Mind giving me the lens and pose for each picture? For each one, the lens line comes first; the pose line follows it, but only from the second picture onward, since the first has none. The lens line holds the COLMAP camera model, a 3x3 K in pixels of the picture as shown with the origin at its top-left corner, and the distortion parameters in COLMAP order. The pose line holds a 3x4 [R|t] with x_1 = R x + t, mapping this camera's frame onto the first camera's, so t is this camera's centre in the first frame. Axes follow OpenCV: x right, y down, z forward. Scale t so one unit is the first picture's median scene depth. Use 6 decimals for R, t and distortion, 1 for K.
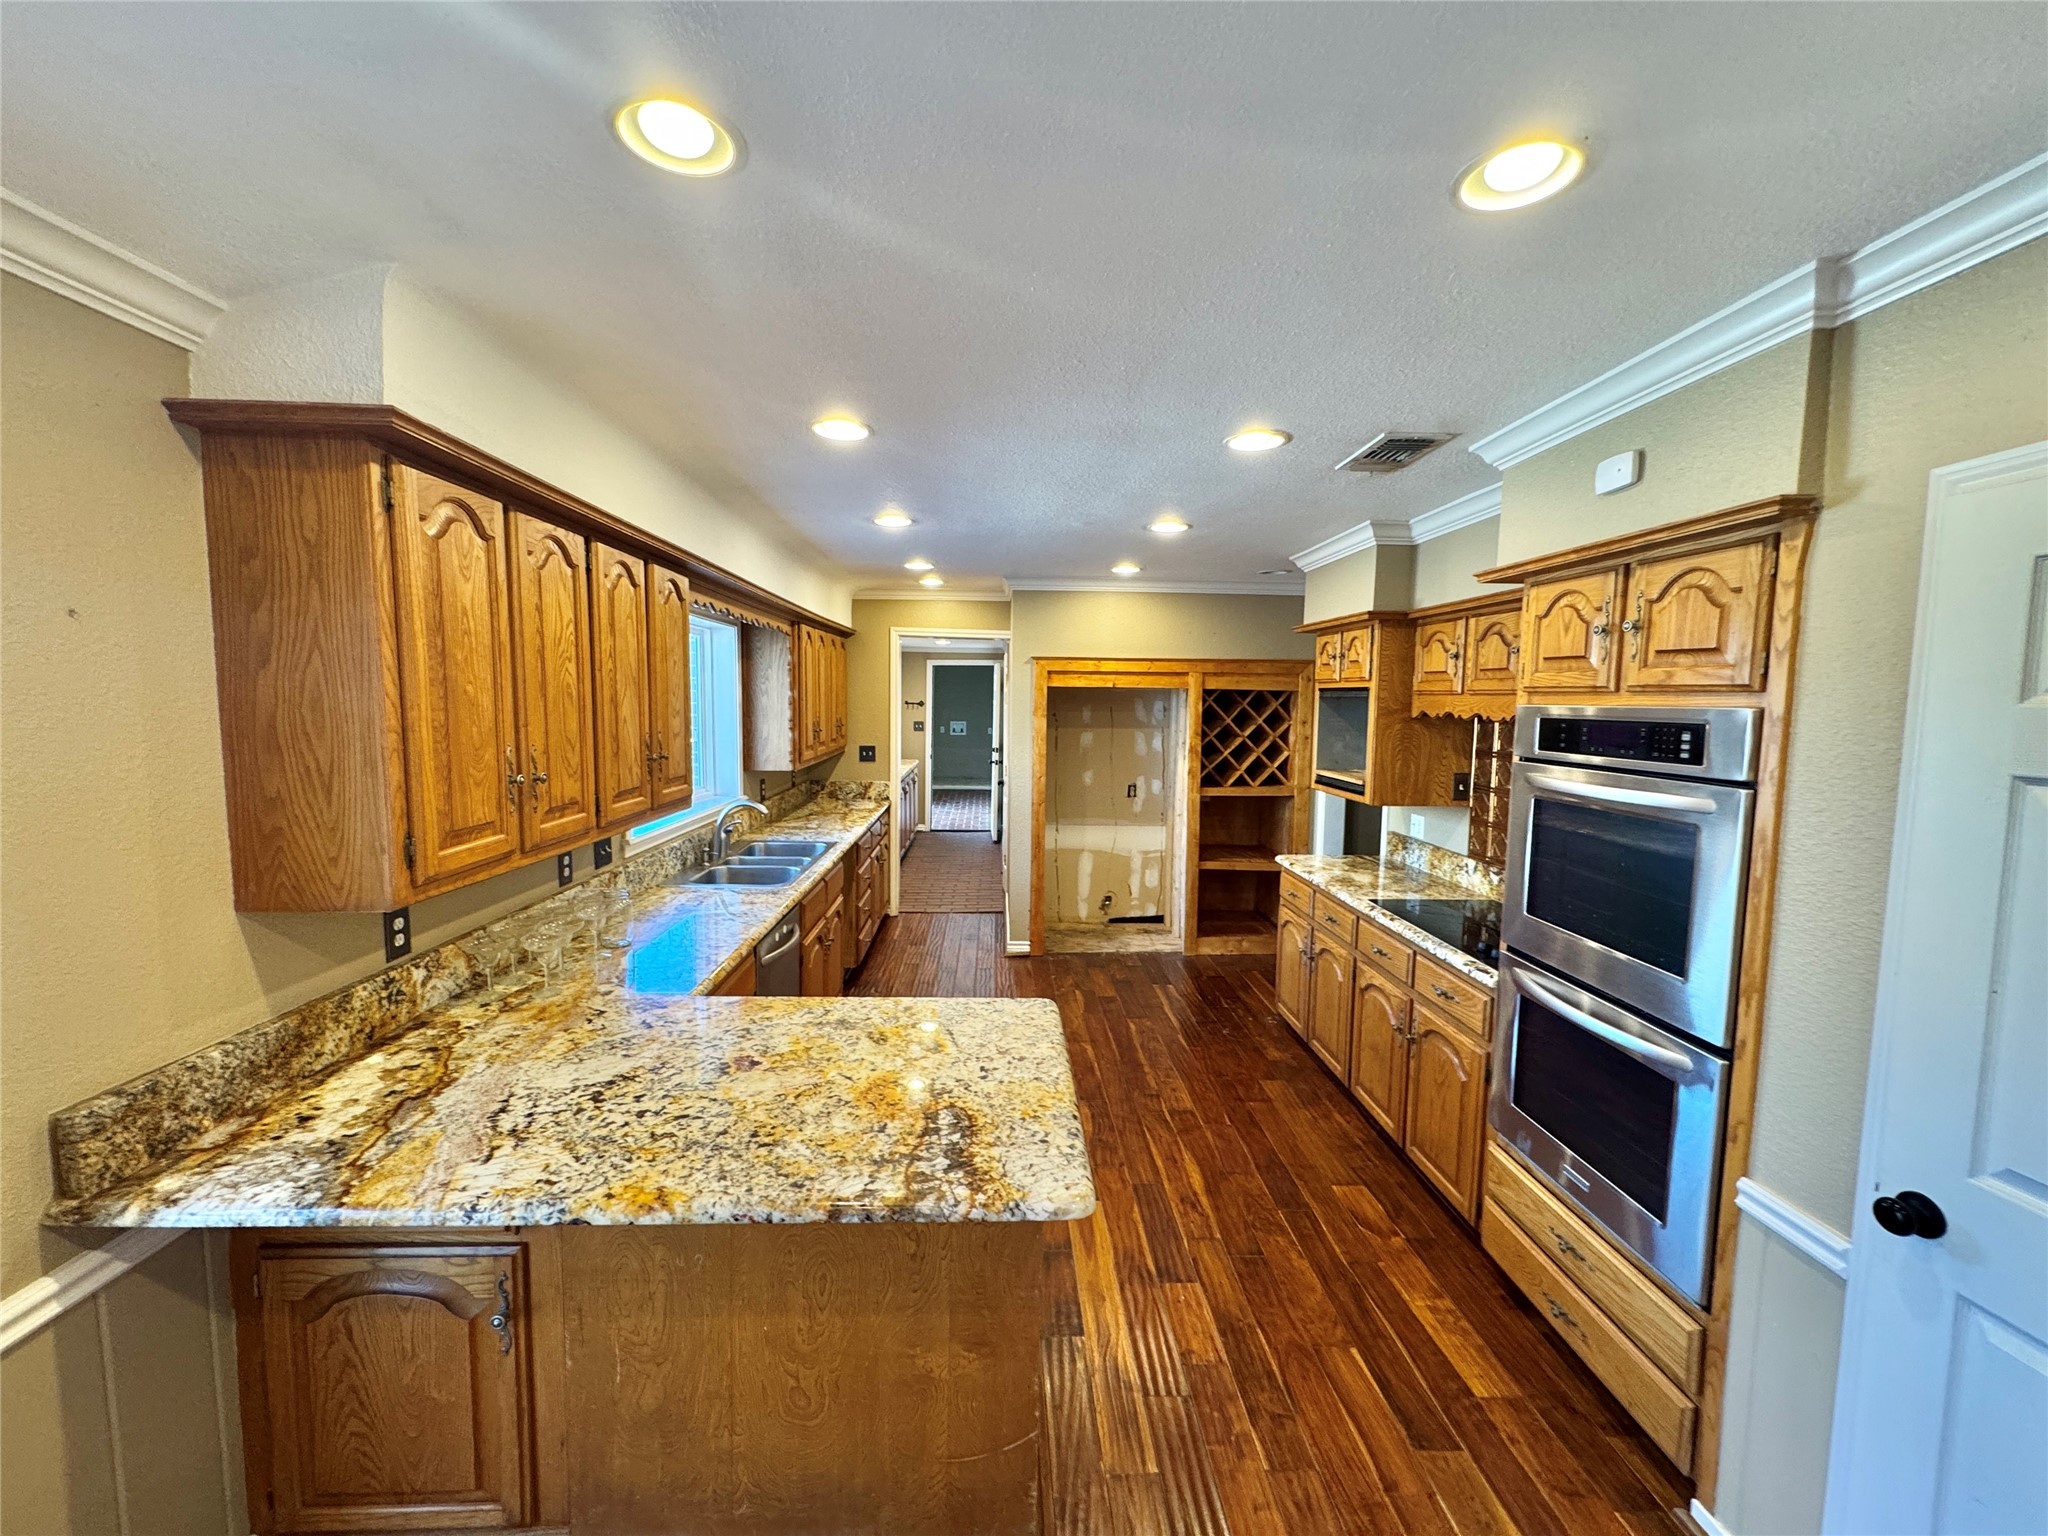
lens RADIAL K [[816.0, 0, 1024.6], [0, 816.0, 768.6], [0, 0, 1]] dist [-0.001938, 0.000672]
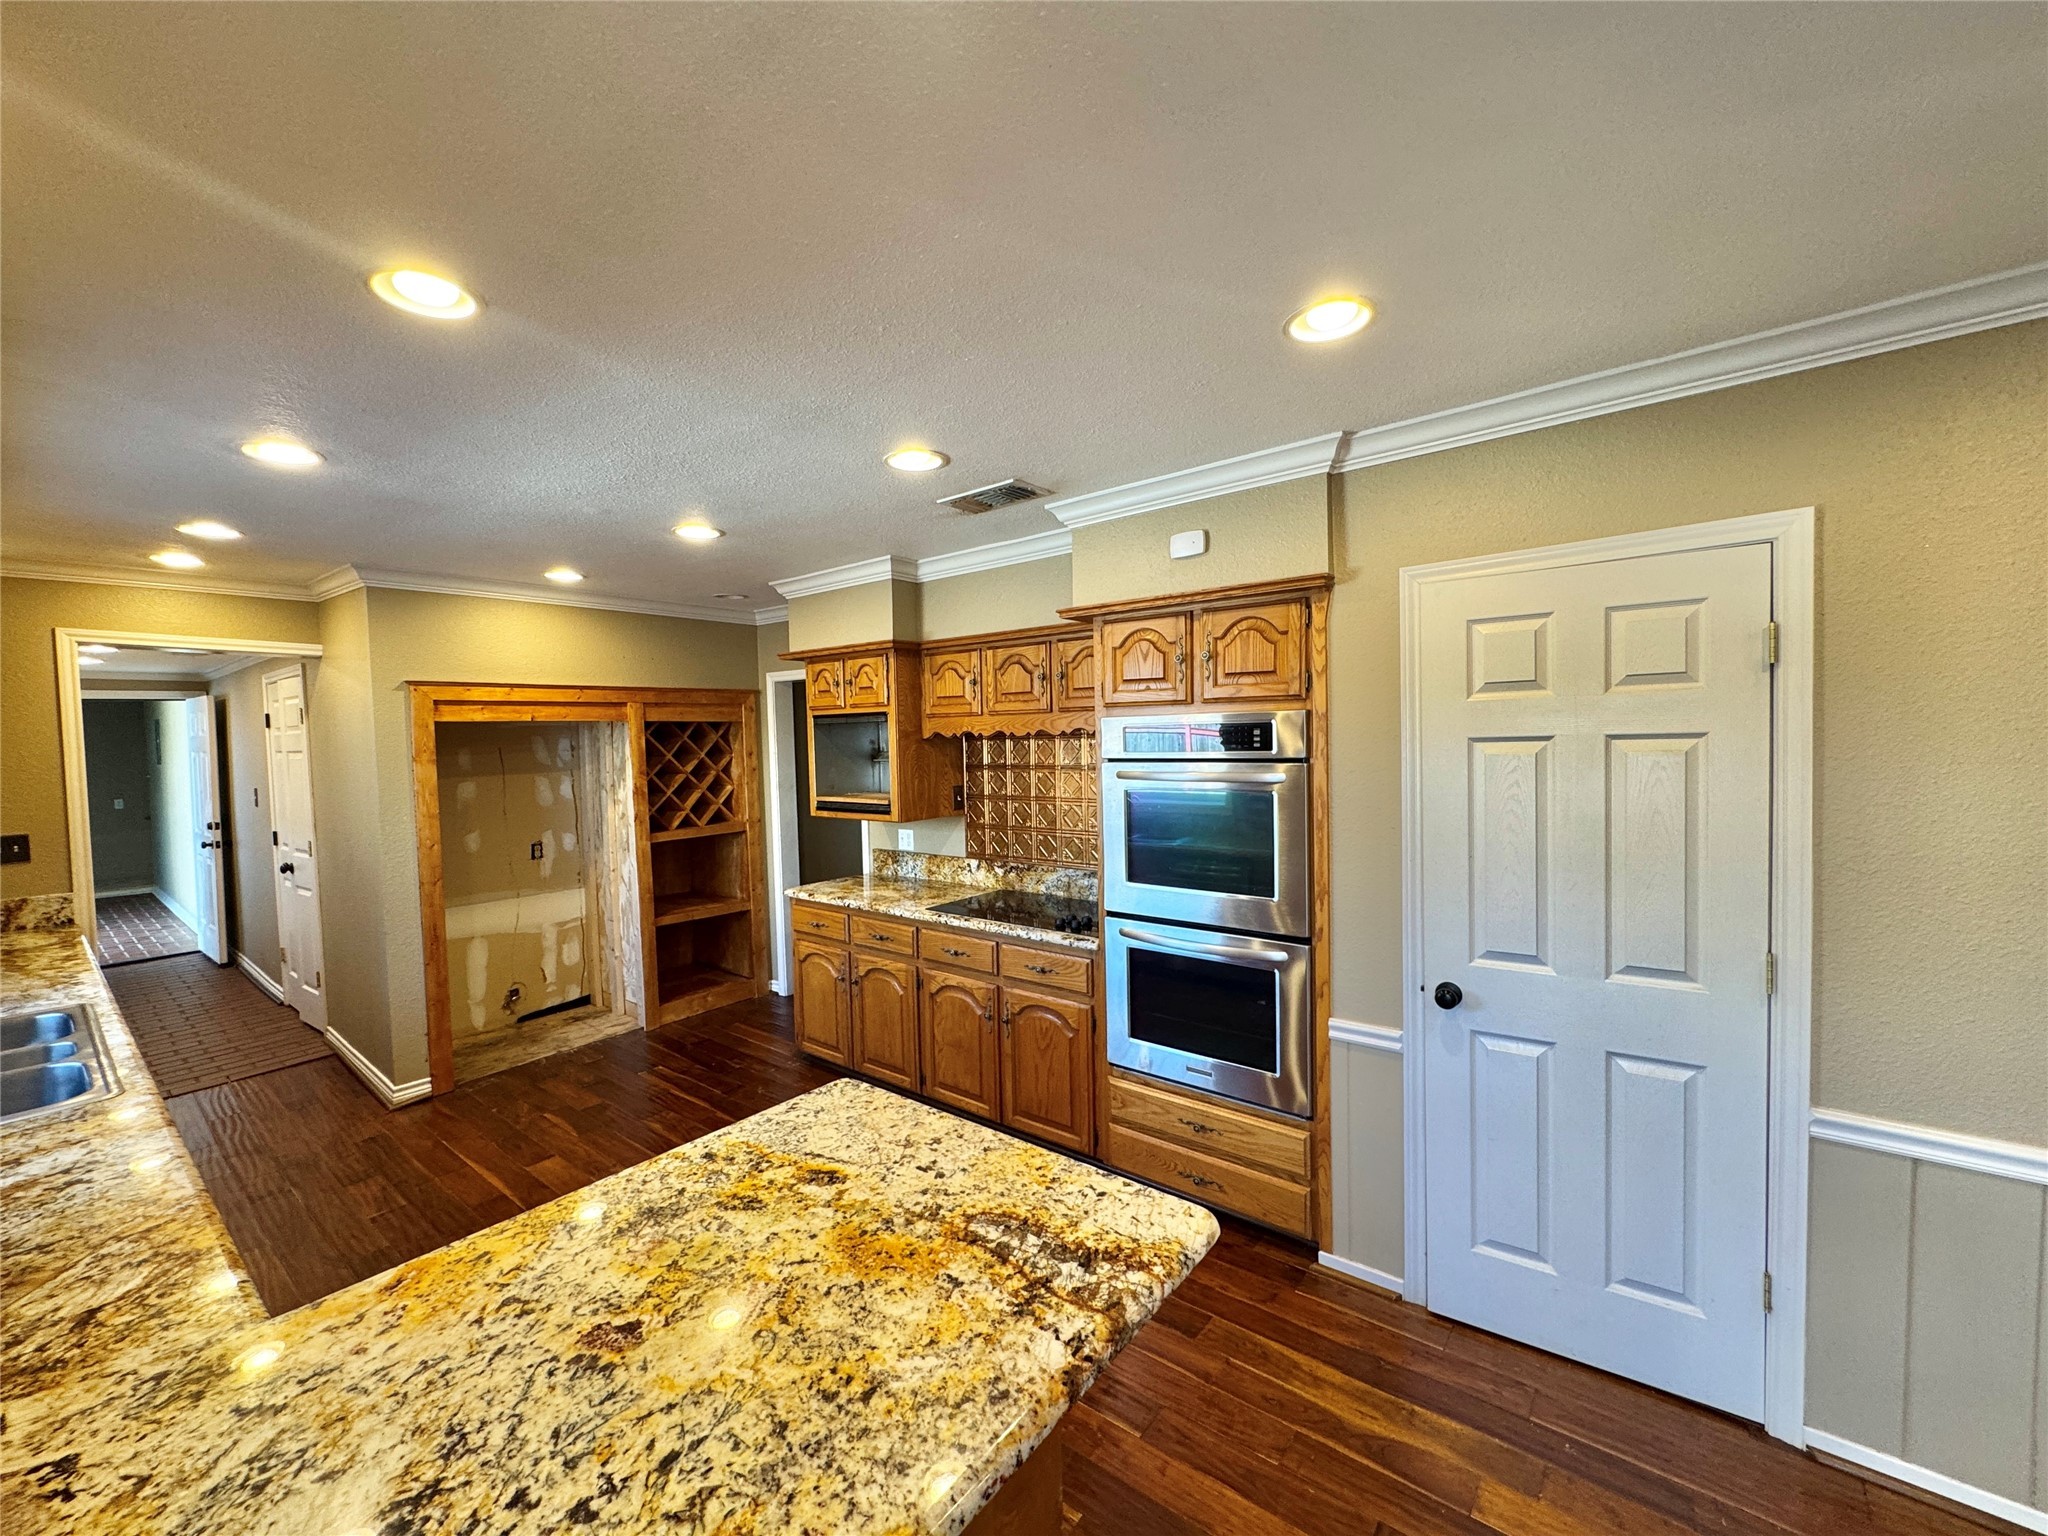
lens RADIAL K [[818.6, 0, 1022.8], [0, 818.6, 767.5], [0, 0, 1]] dist [-0.000134, 0.000332]
pose [[0.651274, -0.060465, 0.756430, -0.469768], [0.098699, 0.995102, -0.005435, -0.007710], [-0.752397, 0.078199, 0.654052, 0.305024]]
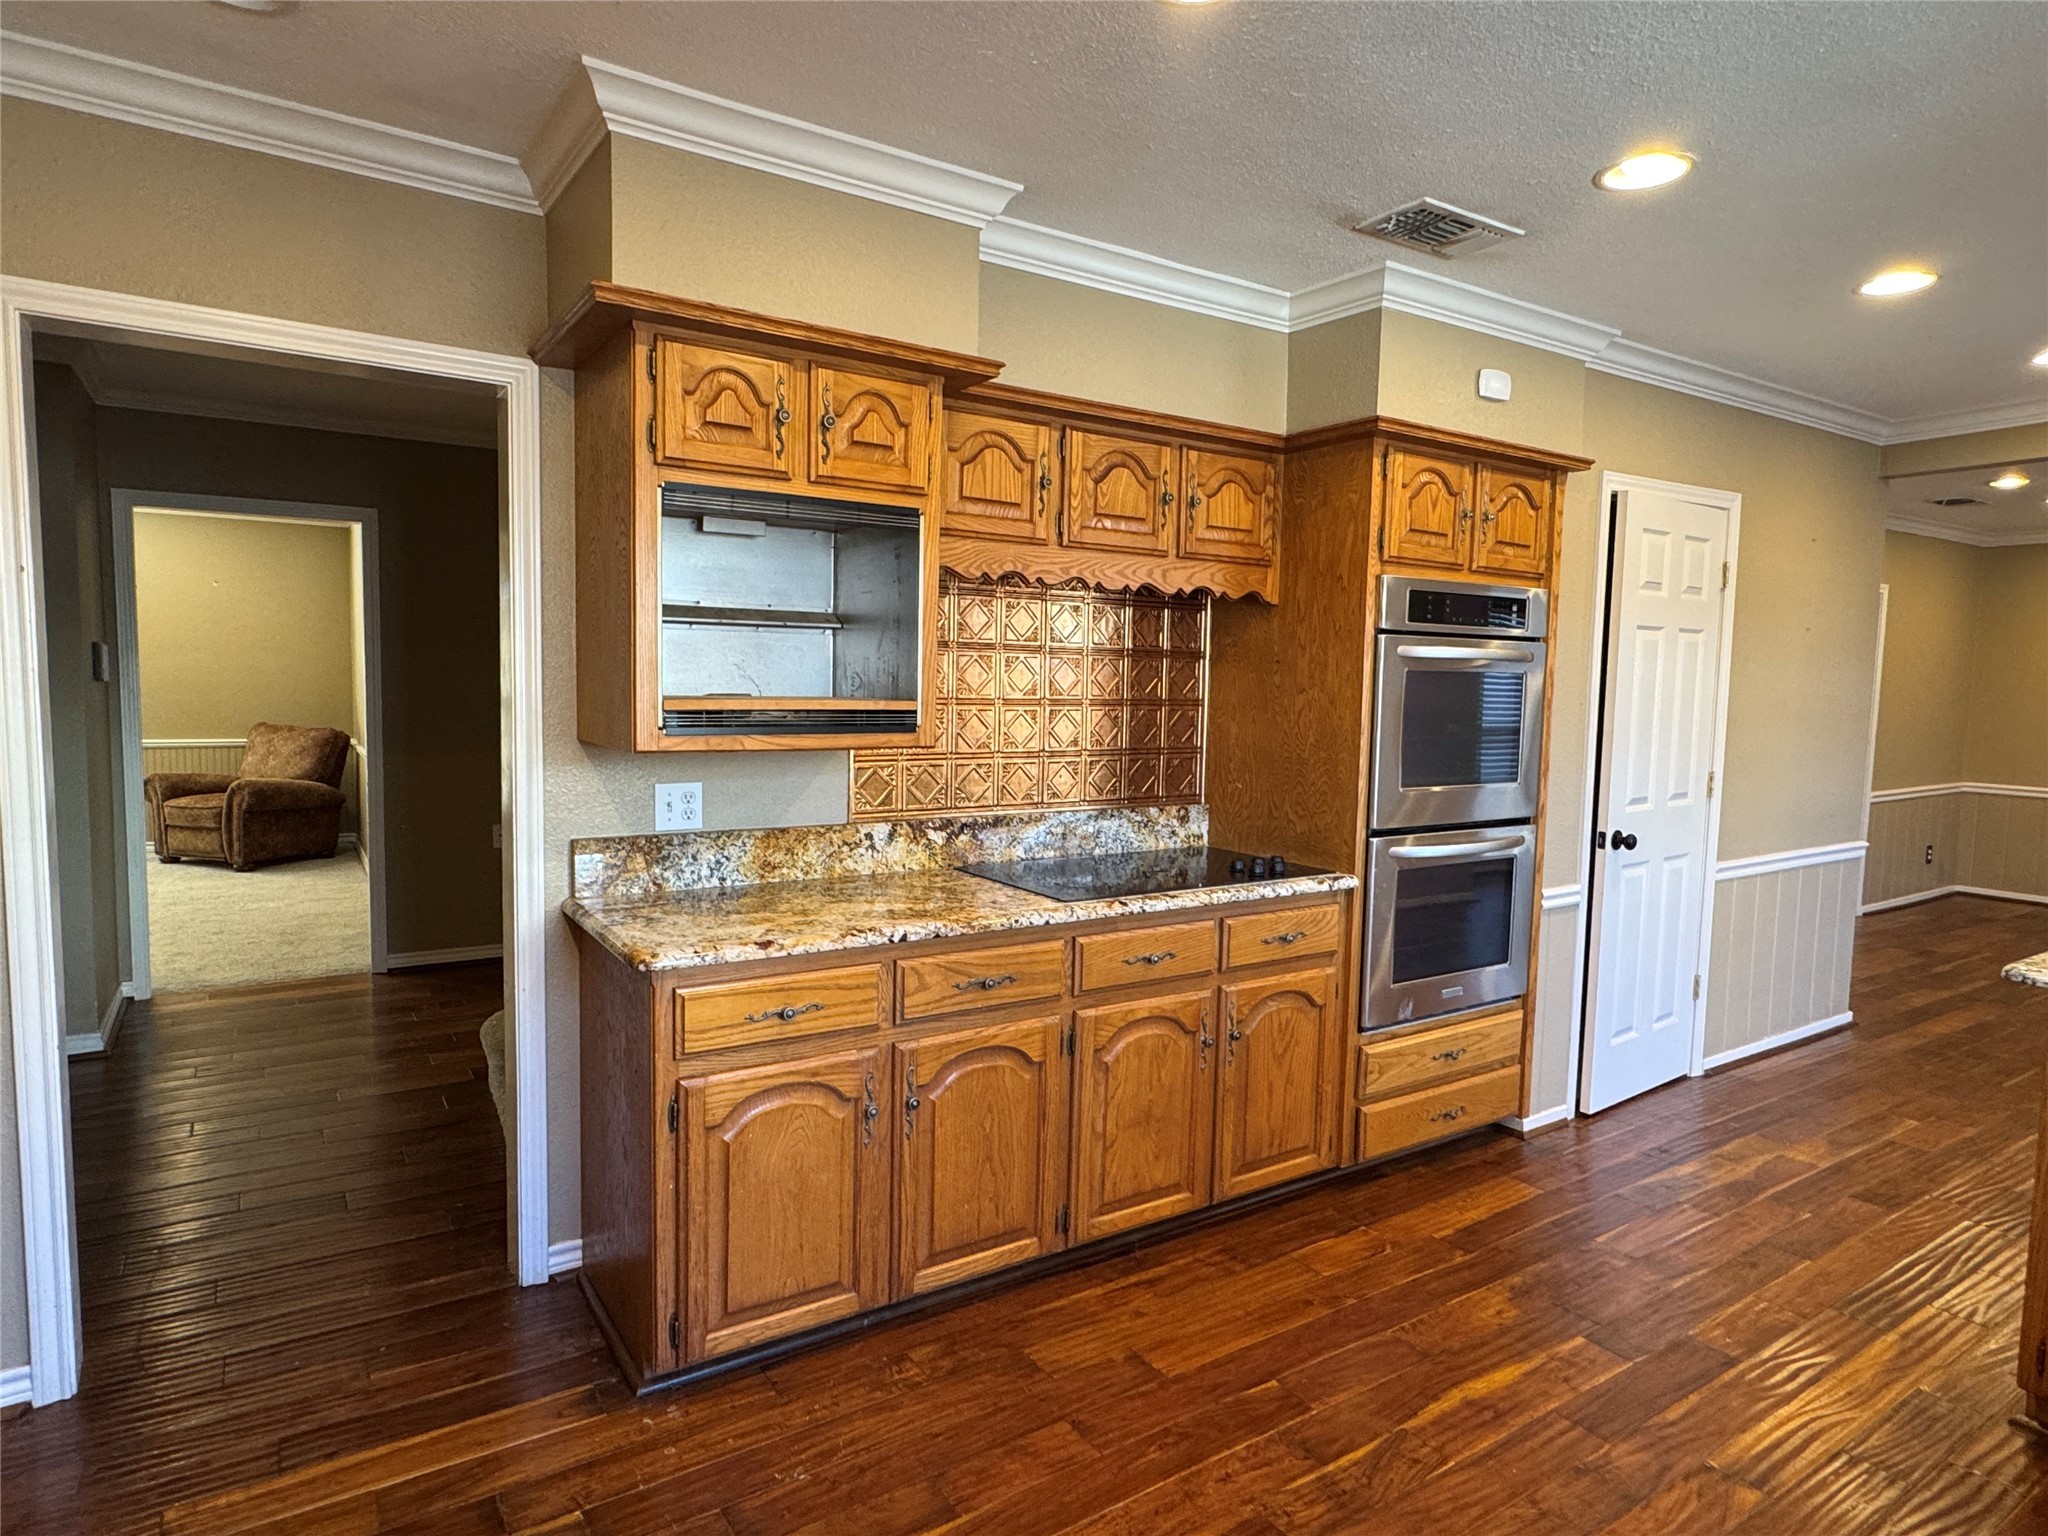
lens RADIAL K [[1159.8, 0, 1017.2], [0, 1159.8, 768.8], [0, 0, 1]] dist [-0.001248, -0.000091]
pose [[-0.510549, -0.093651, 0.854733, -0.378129], [0.047553, 0.989454, 0.136816, -0.065591], [-0.858532, 0.110496, -0.500712, 2.271970]]
